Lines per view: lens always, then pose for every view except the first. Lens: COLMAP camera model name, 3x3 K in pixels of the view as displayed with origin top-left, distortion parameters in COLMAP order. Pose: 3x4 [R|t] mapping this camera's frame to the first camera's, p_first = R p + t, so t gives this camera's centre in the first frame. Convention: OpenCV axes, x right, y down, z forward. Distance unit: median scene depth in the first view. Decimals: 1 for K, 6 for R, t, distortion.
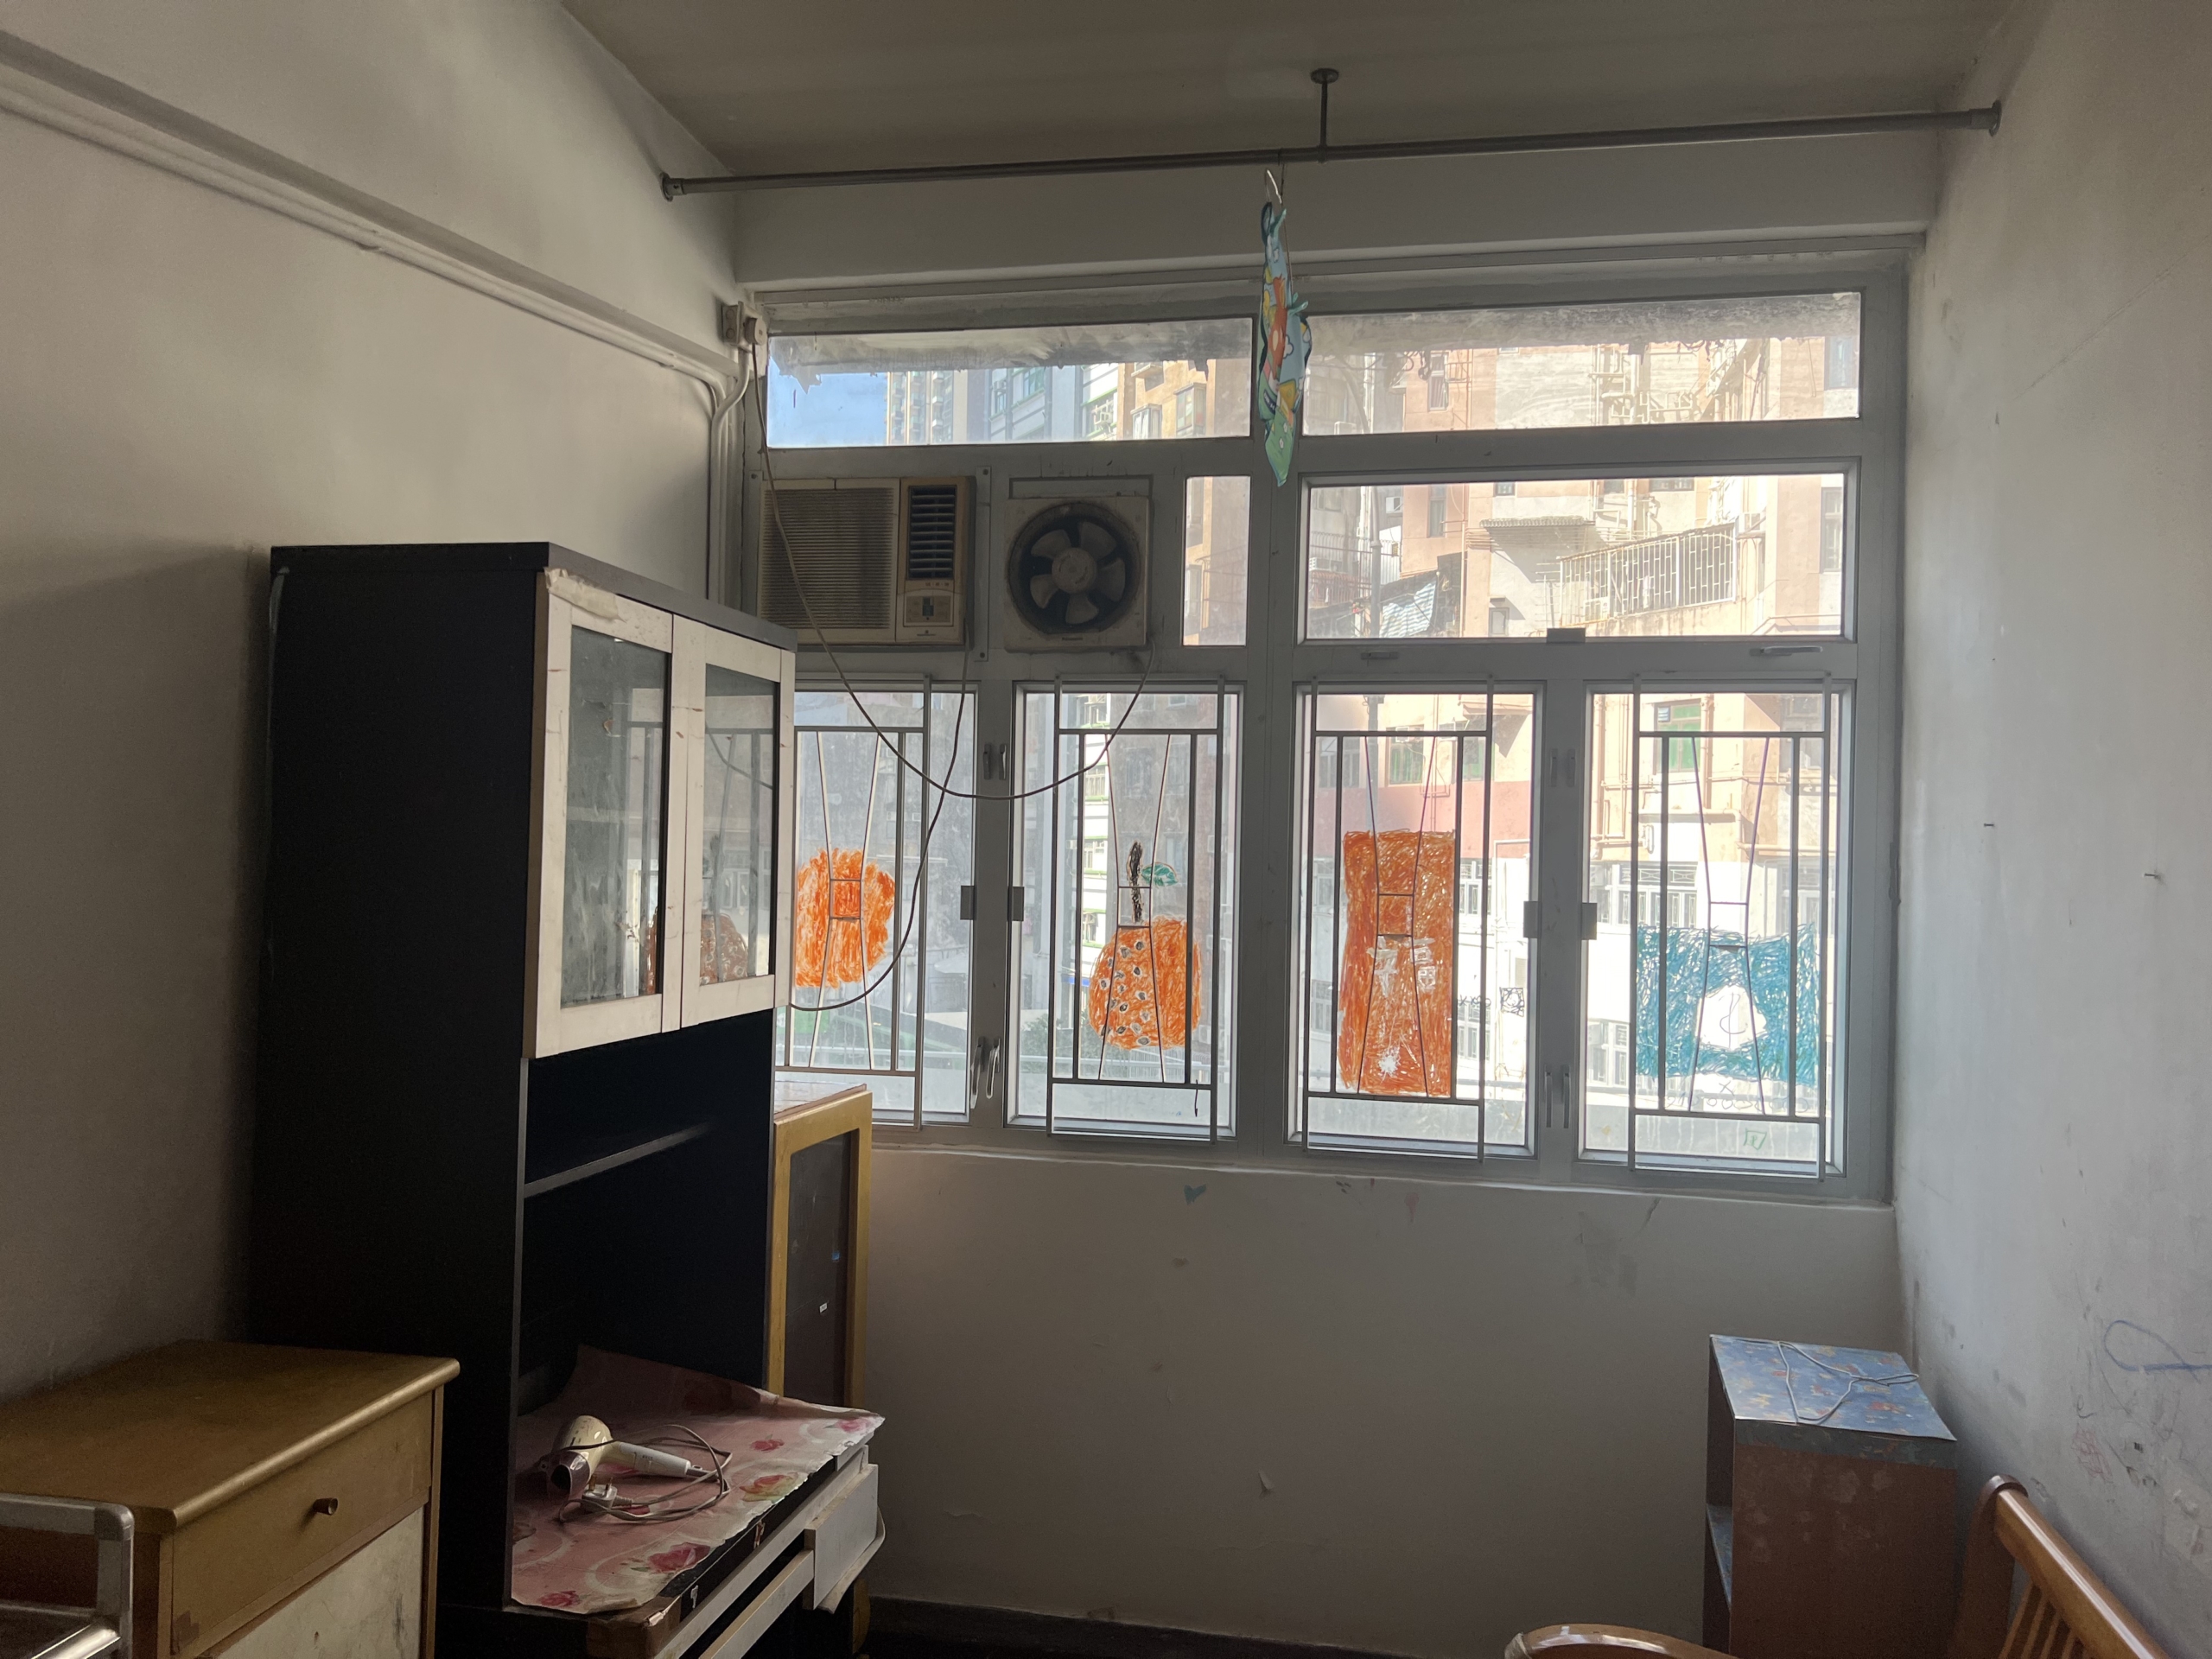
lens RADIAL K [[1662.9, 0, 1118.3], [0, 1662.9, 830.6], [0, 0, 1]] dist [0.015671, -0.043218]
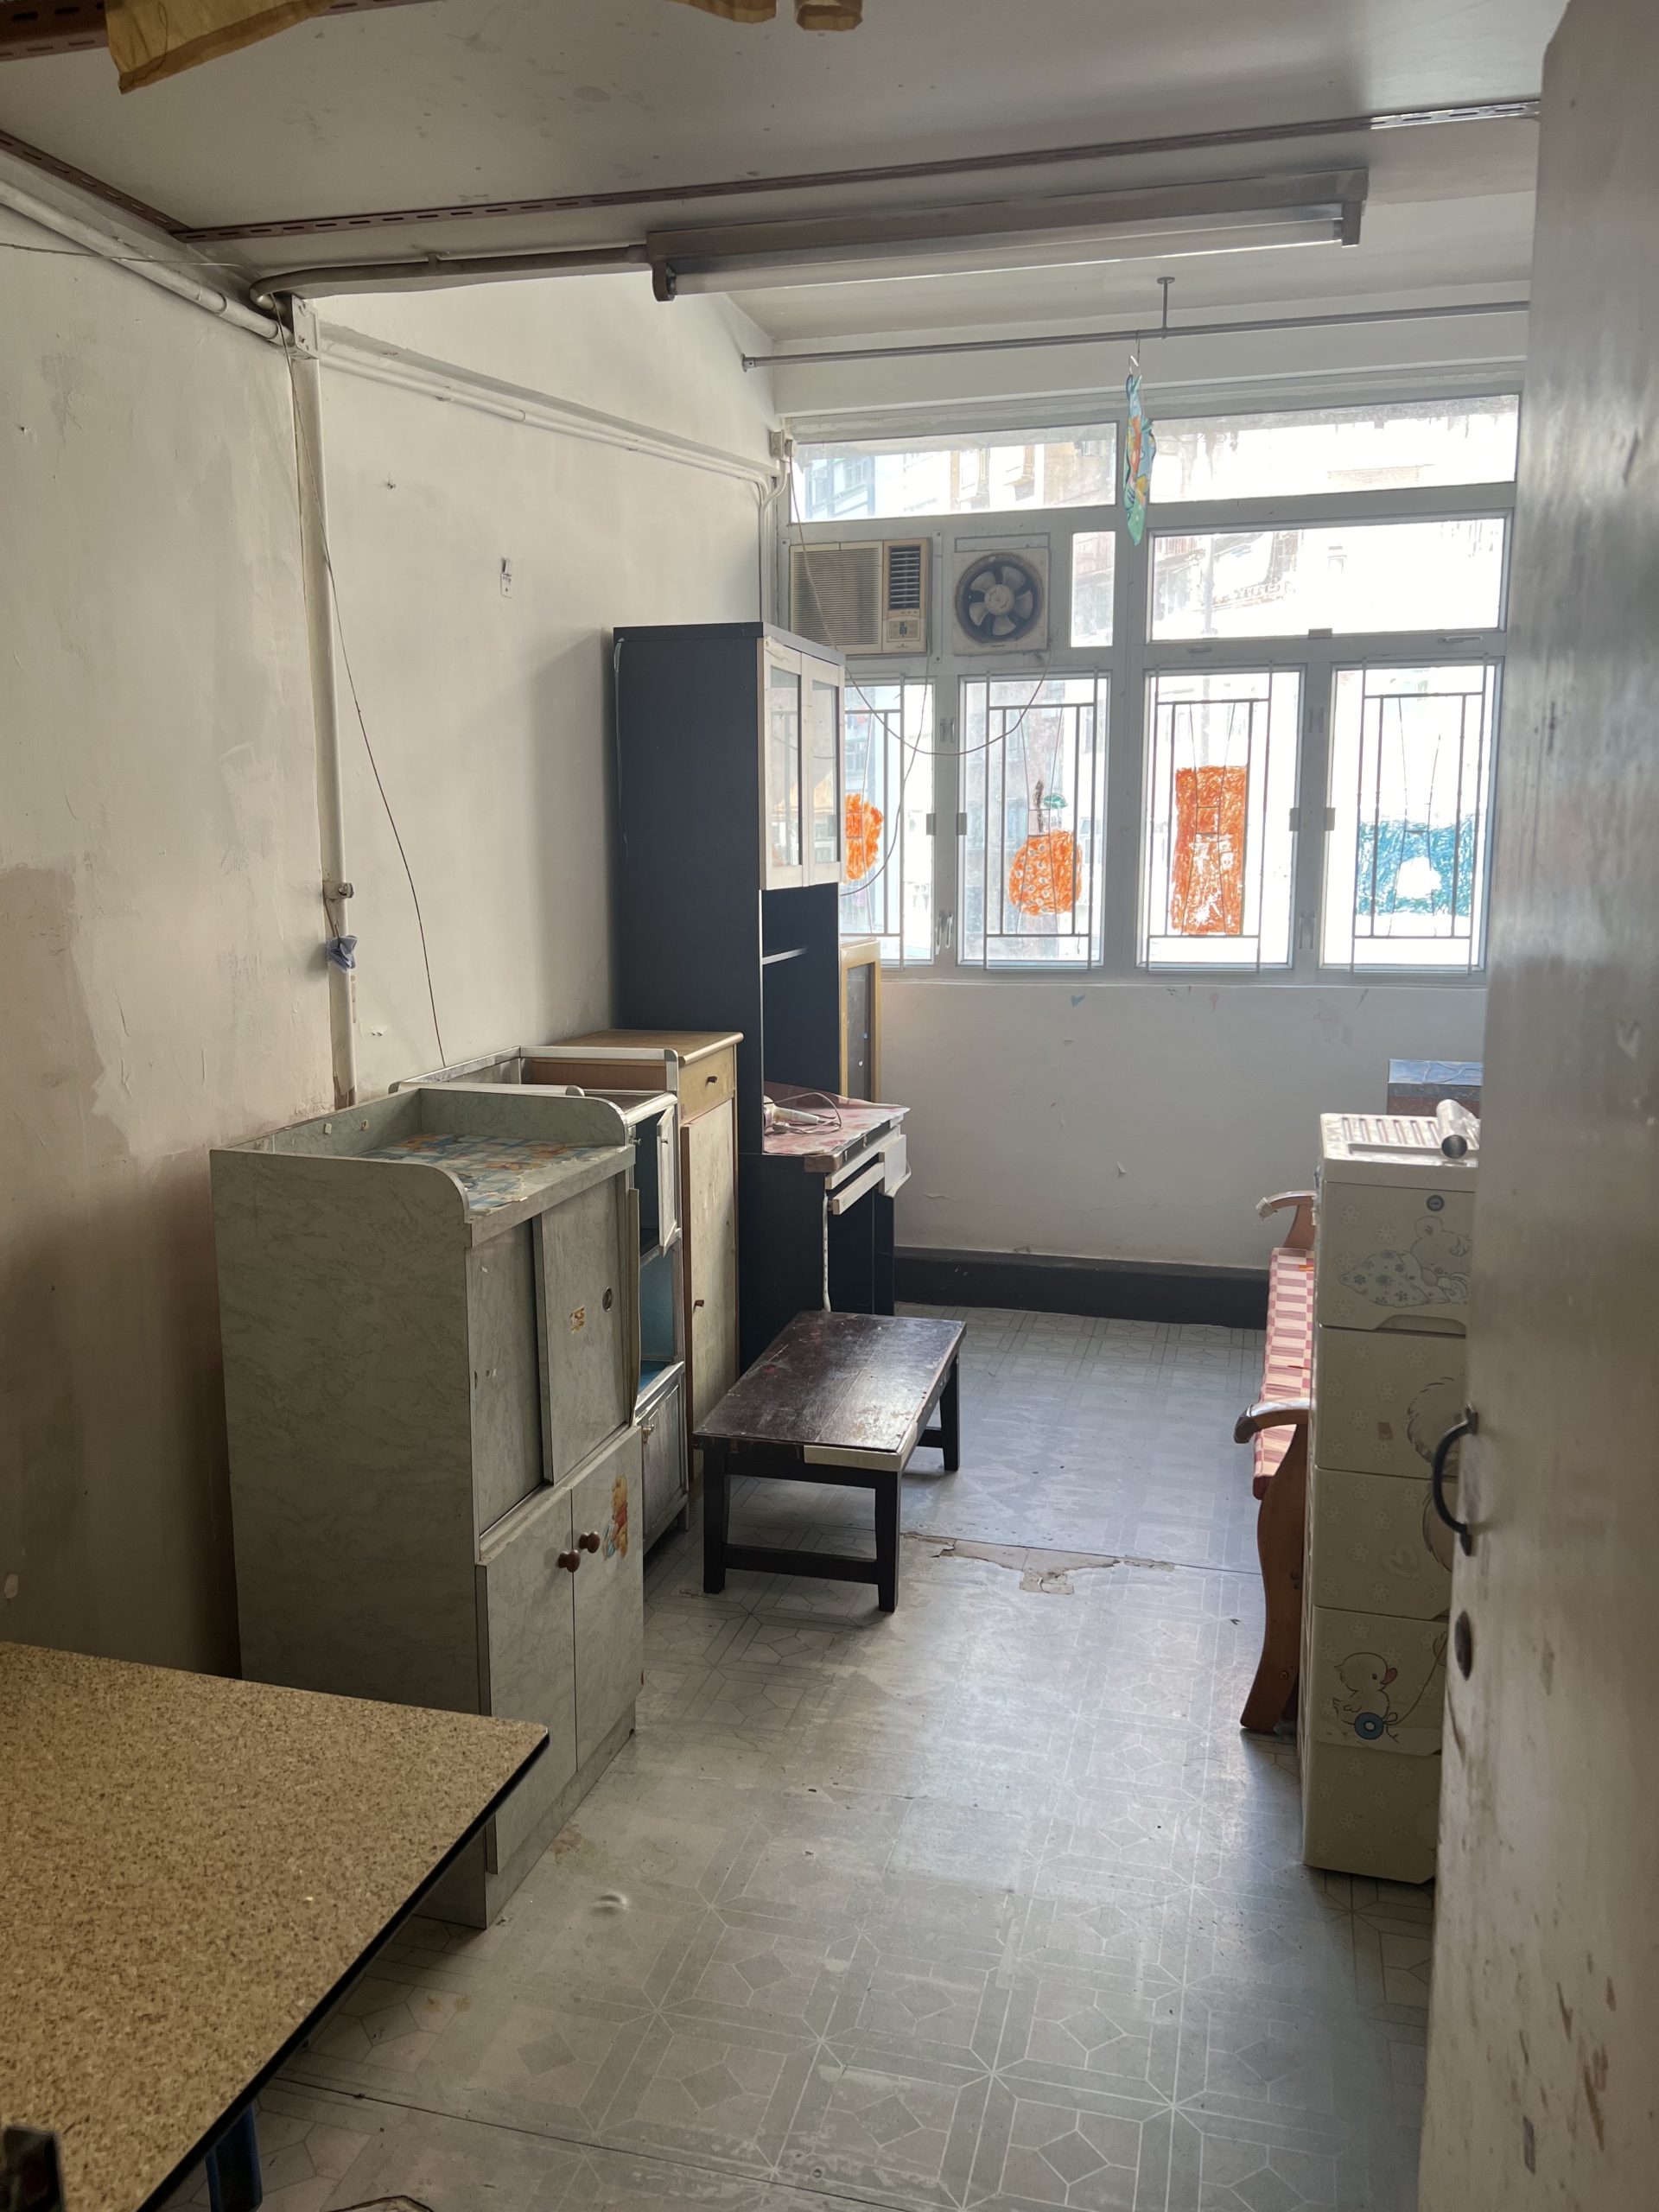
lens RADIAL K [[1662.9, 0, 814.0], [0, 1662.9, 1160.6], [0, 0, 1]] dist [0.015671, -0.043218]
pose [[0.996233, -0.016013, -0.085221, -0.074856], [0.033655, 0.977161, 0.209819, 0.021731], [0.079915, -0.211897, 0.974019, -0.629422]]
